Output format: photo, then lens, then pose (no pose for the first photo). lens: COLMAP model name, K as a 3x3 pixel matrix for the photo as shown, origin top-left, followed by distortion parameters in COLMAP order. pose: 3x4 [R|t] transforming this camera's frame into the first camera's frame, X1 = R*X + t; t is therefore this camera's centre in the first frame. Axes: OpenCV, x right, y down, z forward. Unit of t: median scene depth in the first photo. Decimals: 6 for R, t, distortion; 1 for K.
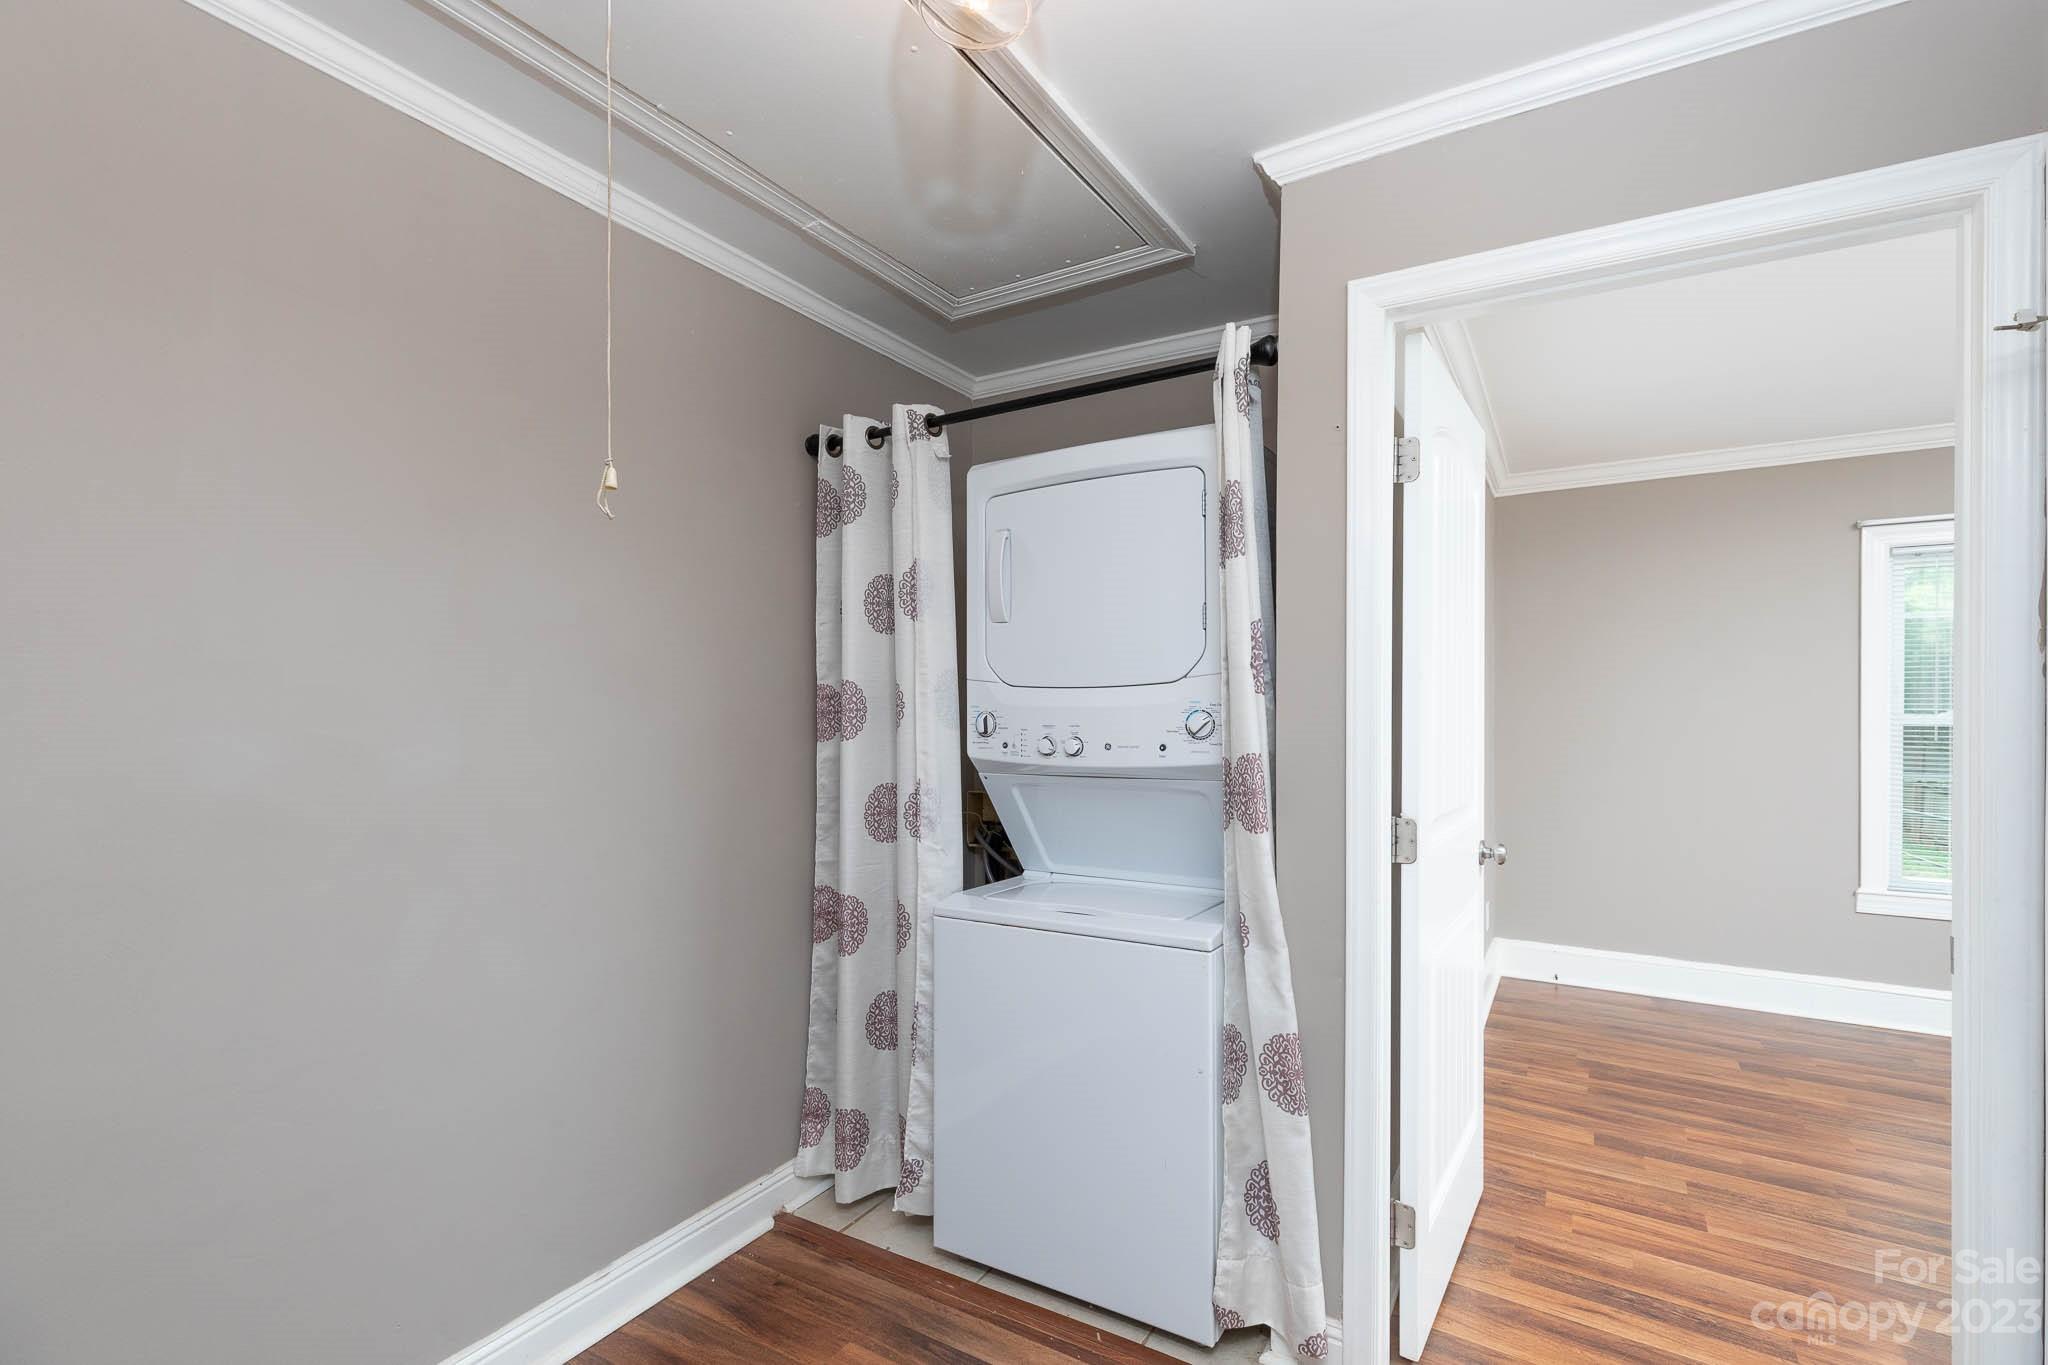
lens RADIAL K [[927.8, 0, 1025.4], [0, 927.8, 696.3], [0, 0, 1]] dist [0.008064, 0.000862]
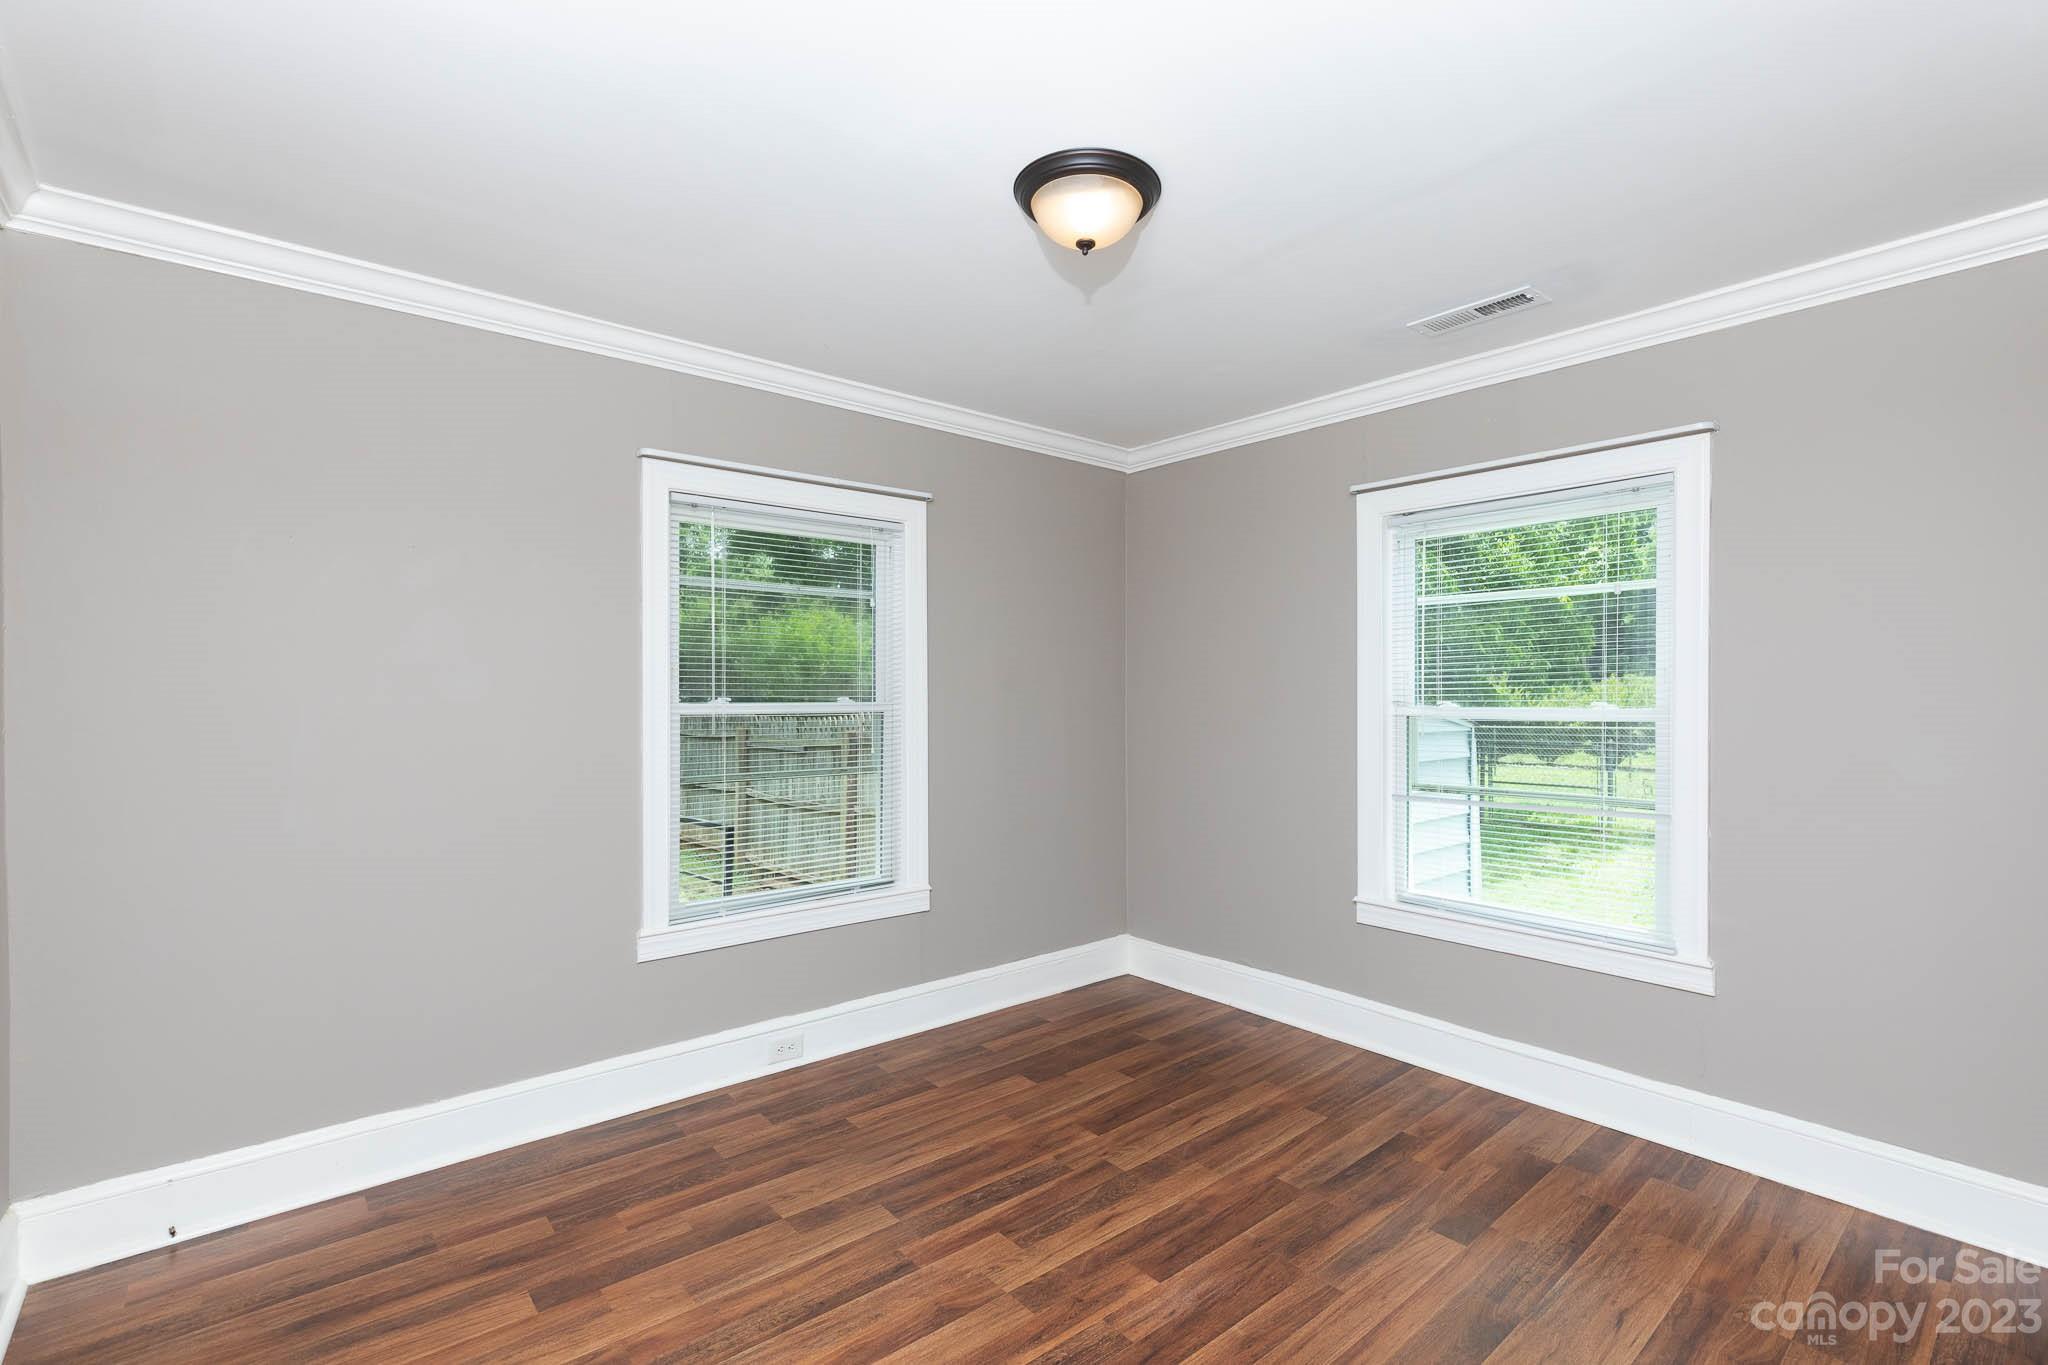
lens RADIAL K [[927.8, 0, 1029.4], [0, 927.8, 695.6], [0, 0, 1]] dist [0.008064, 0.000862]
pose [[0.319494, -0.006896, 0.947563, 0.278158], [0.003700, 0.999975, 0.006030, 0.009853], [-0.947581, 0.001579, 0.319511, 0.462405]]
